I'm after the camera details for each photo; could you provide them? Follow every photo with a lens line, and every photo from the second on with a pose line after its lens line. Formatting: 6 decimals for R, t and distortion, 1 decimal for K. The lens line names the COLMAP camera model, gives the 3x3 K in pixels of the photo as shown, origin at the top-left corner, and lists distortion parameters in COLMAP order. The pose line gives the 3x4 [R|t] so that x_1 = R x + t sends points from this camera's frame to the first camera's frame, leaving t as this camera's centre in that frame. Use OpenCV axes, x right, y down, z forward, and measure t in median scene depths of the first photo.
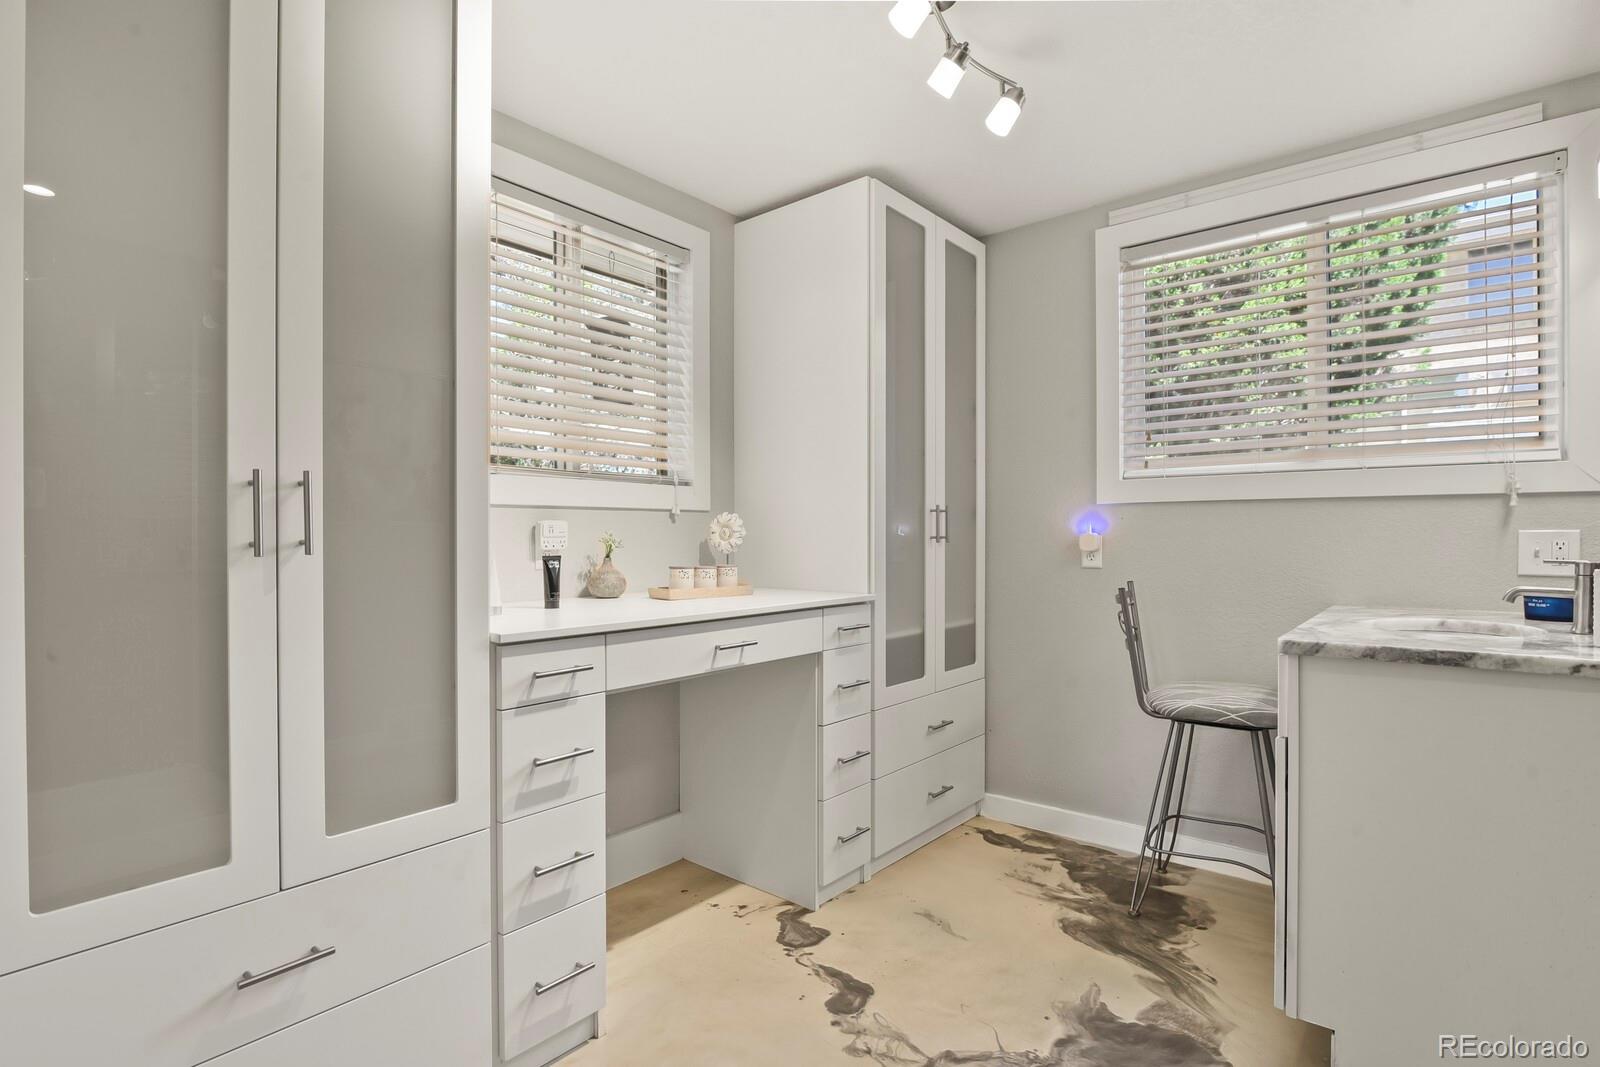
lens RADIAL K [[775.6, 0, 802.7], [0, 775.6, 539.5], [0, 0, 1]] dist [-0.003570, -0.007380]
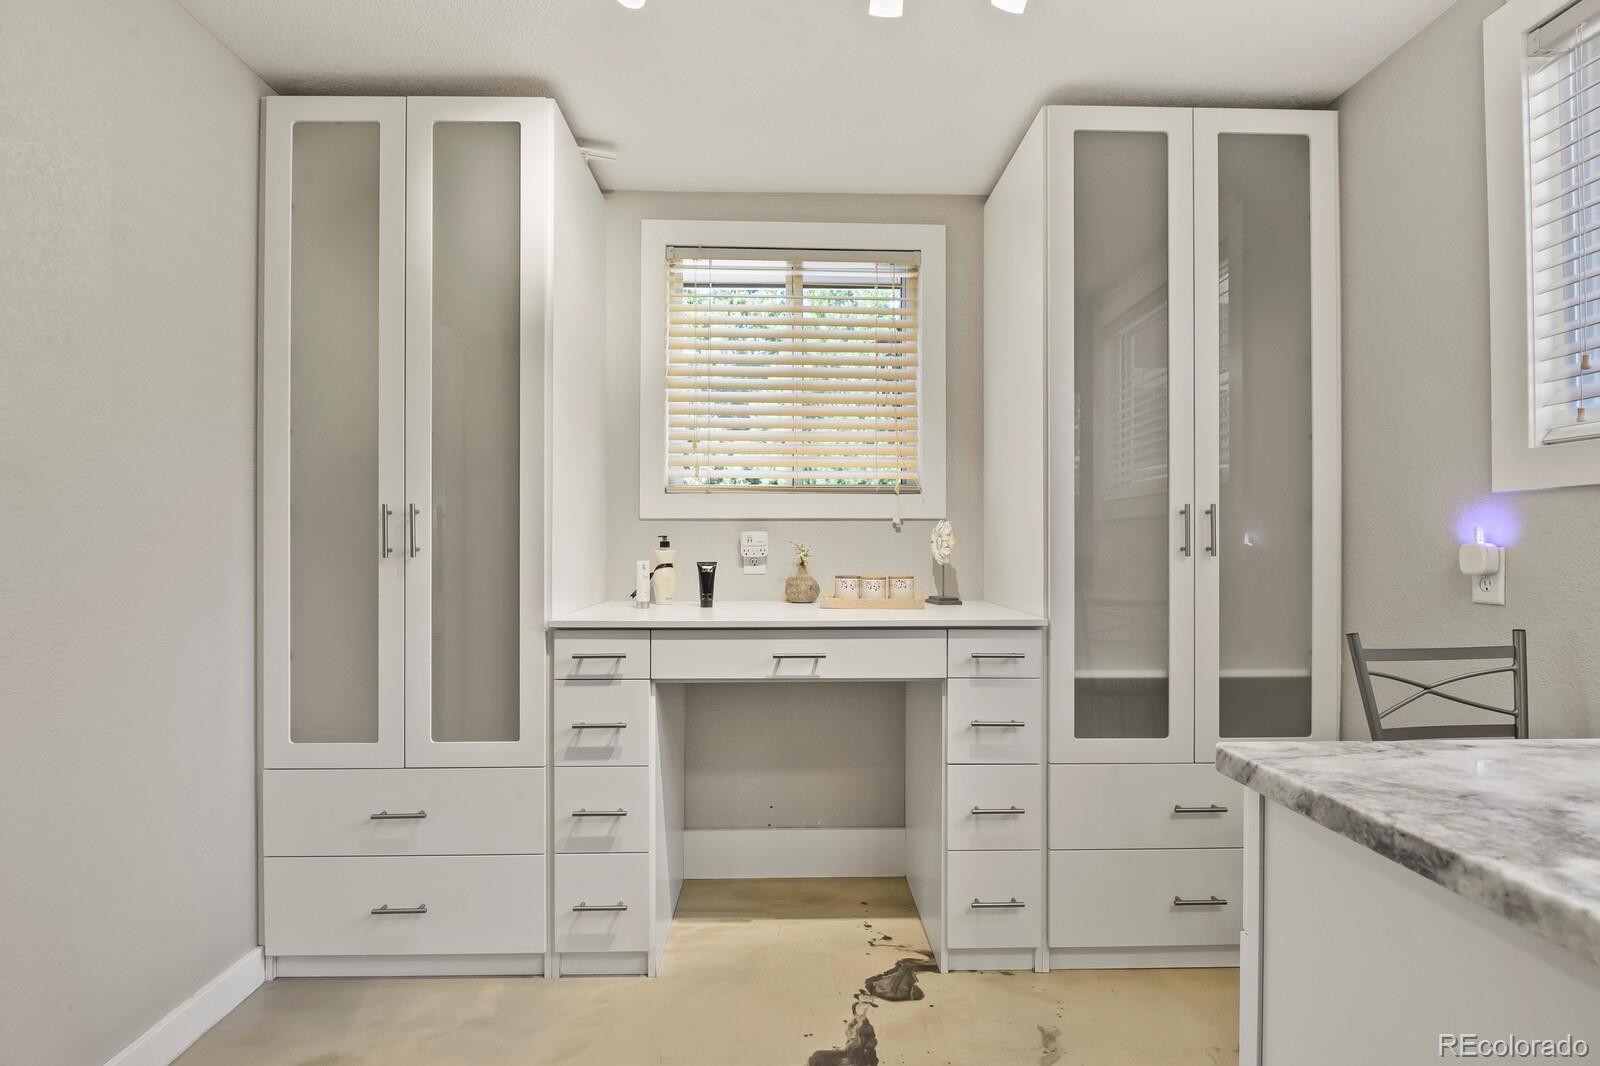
lens RADIAL K [[775.6, 0, 802.7], [0, 775.6, 539.0], [0, 0, 1]] dist [-0.003570, -0.007380]
pose [[0.663417, -0.001637, -0.748248, 0.581591], [-0.006180, 0.999952, -0.007668, -0.005139], [0.748224, 0.009711, 0.663375, 0.300999]]
